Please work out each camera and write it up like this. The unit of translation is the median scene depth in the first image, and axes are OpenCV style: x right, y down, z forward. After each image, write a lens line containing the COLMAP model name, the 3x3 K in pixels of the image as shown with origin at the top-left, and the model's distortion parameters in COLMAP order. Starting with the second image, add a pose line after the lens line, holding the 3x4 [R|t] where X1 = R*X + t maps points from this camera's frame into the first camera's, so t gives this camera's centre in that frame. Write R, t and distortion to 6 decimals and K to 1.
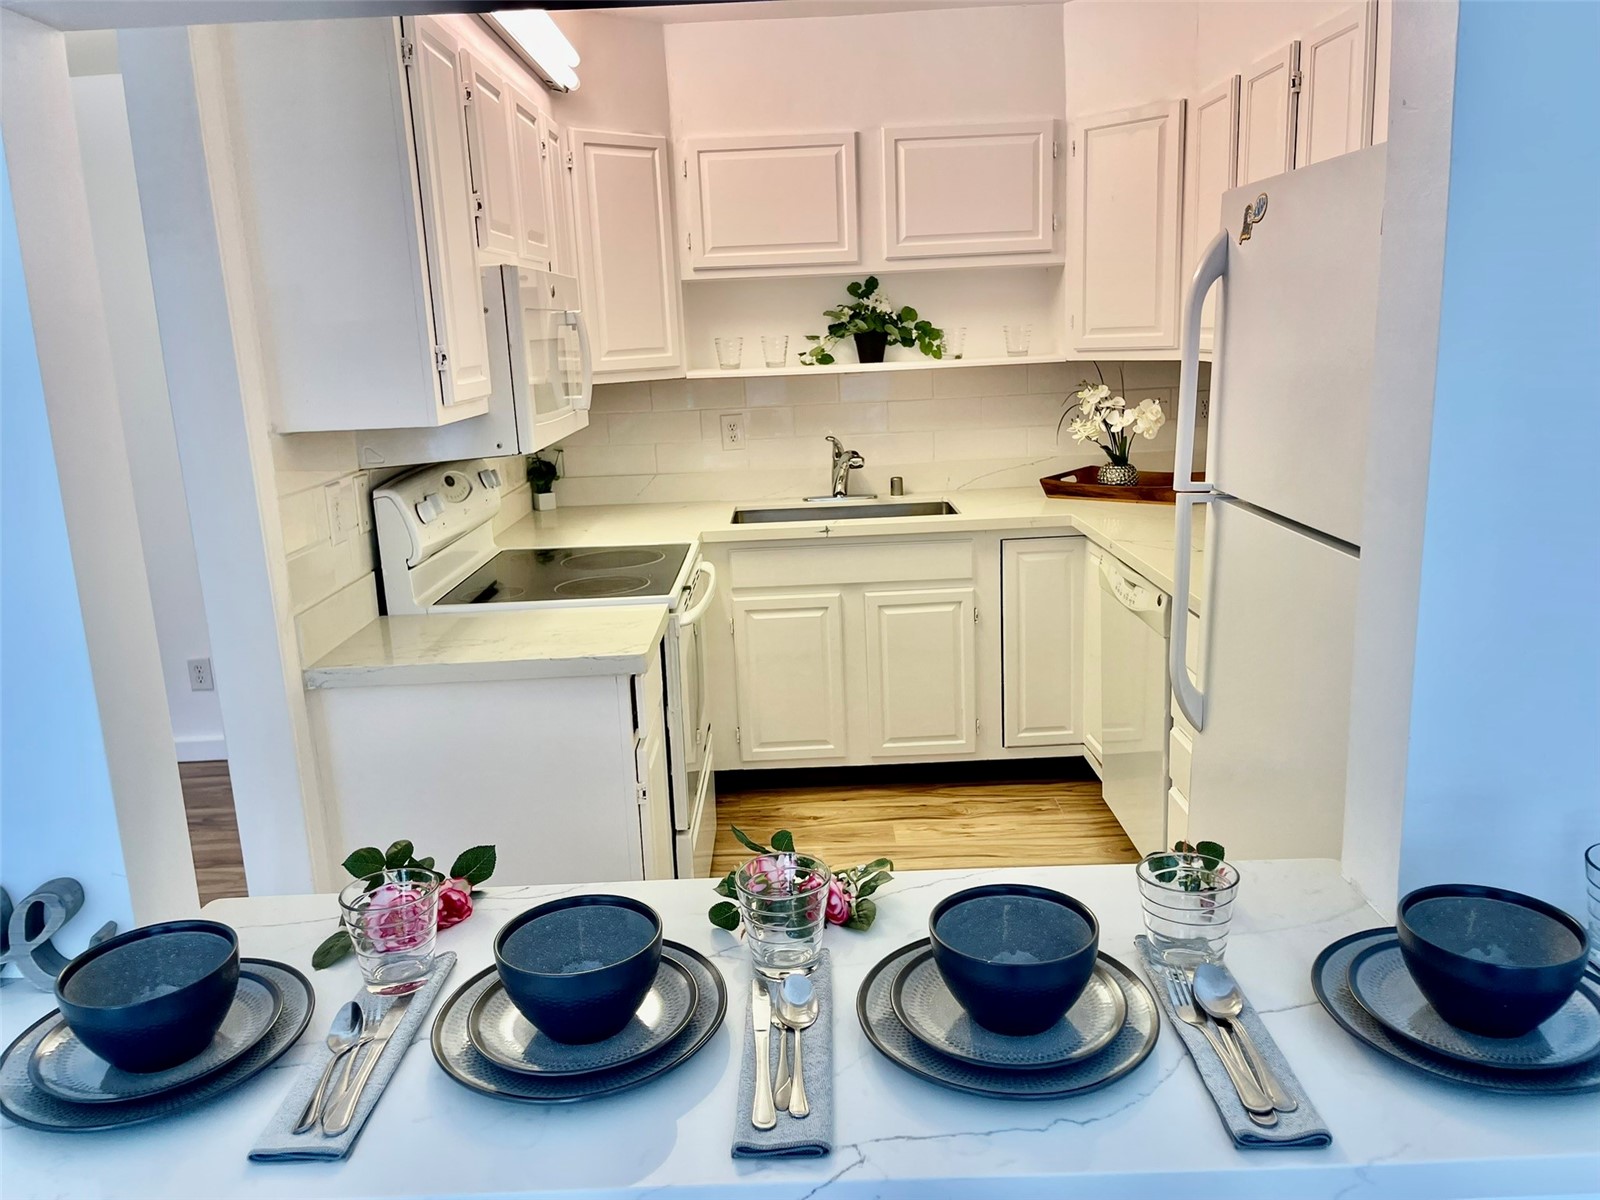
lens RADIAL K [[1209.9, 0, 800.0], [0, 1209.9, 600.0], [0, 0, 1]] dist [0.060240, -0.061066]
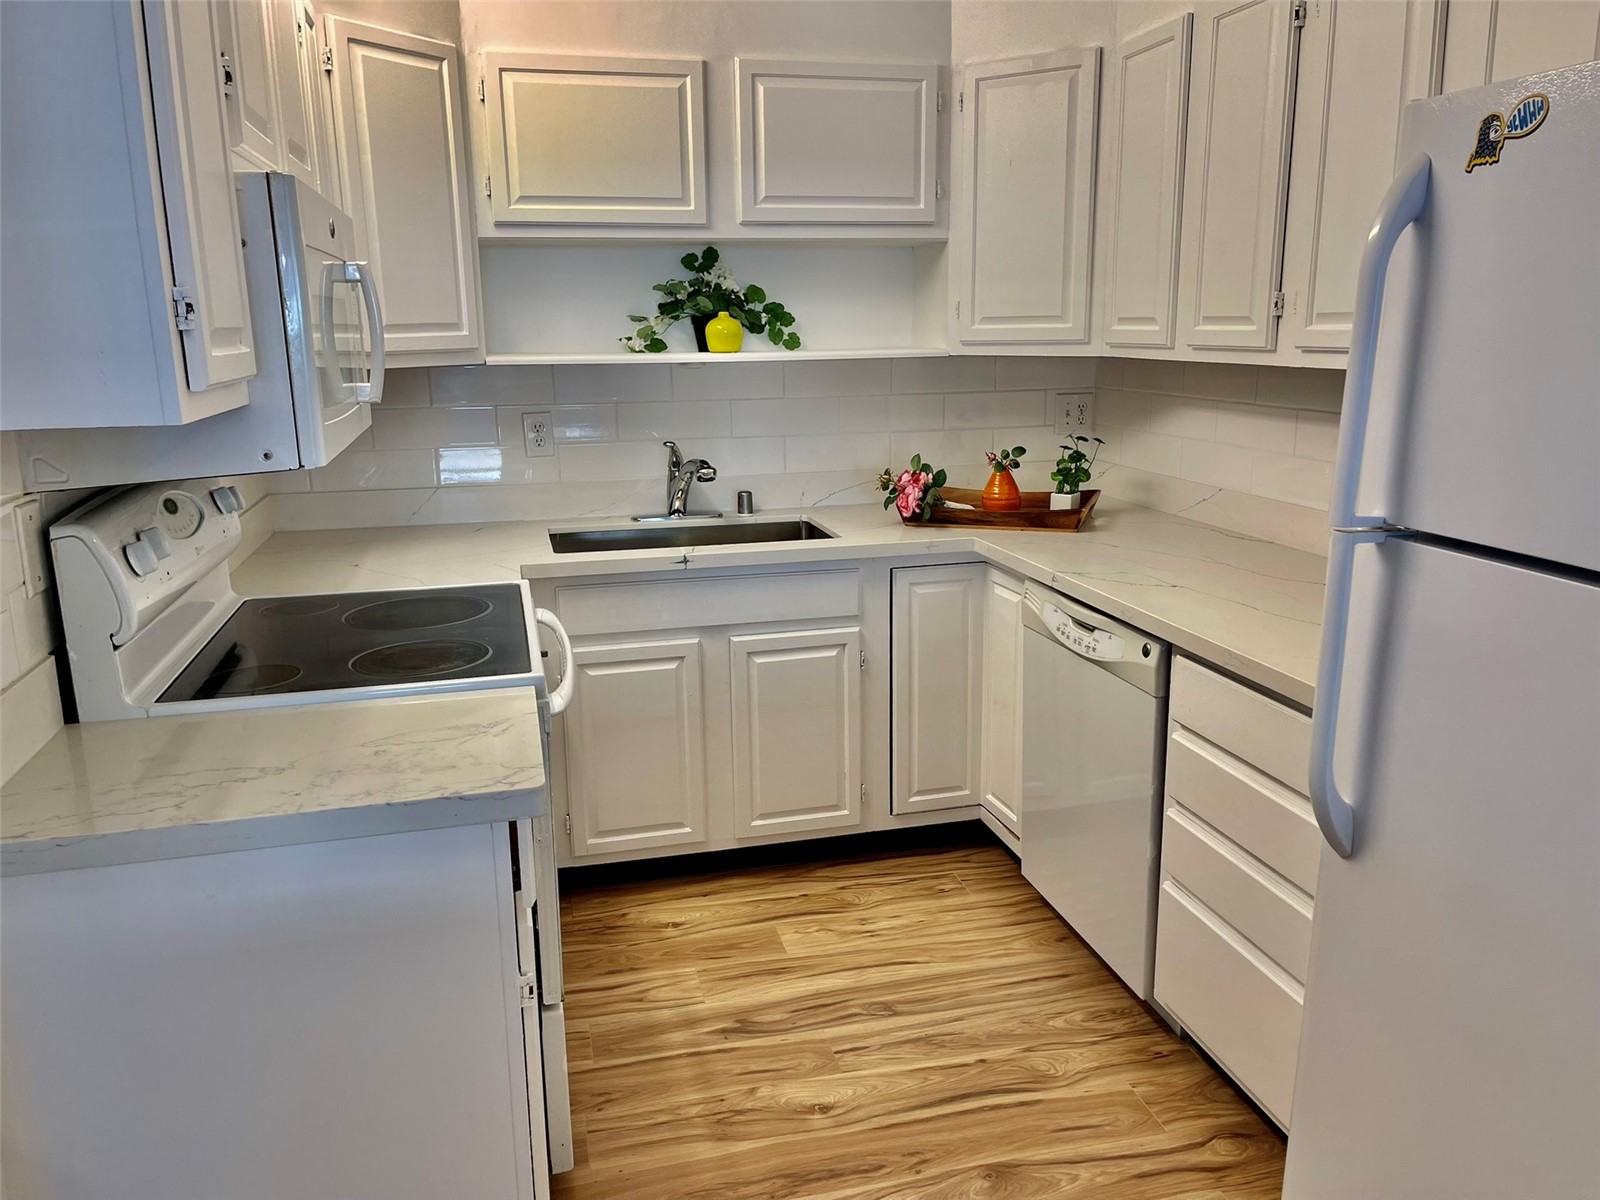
lens RADIAL K [[1209.9, 0, 800.0], [0, 1209.9, 600.0], [0, 0, 1]] dist [0.060240, -0.061066]
pose [[0.972640, -0.023870, 0.231088, -0.085237], [0.024155, 0.999707, 0.001594, -0.030635], [-0.231059, 0.004032, 0.972931, 0.208230]]
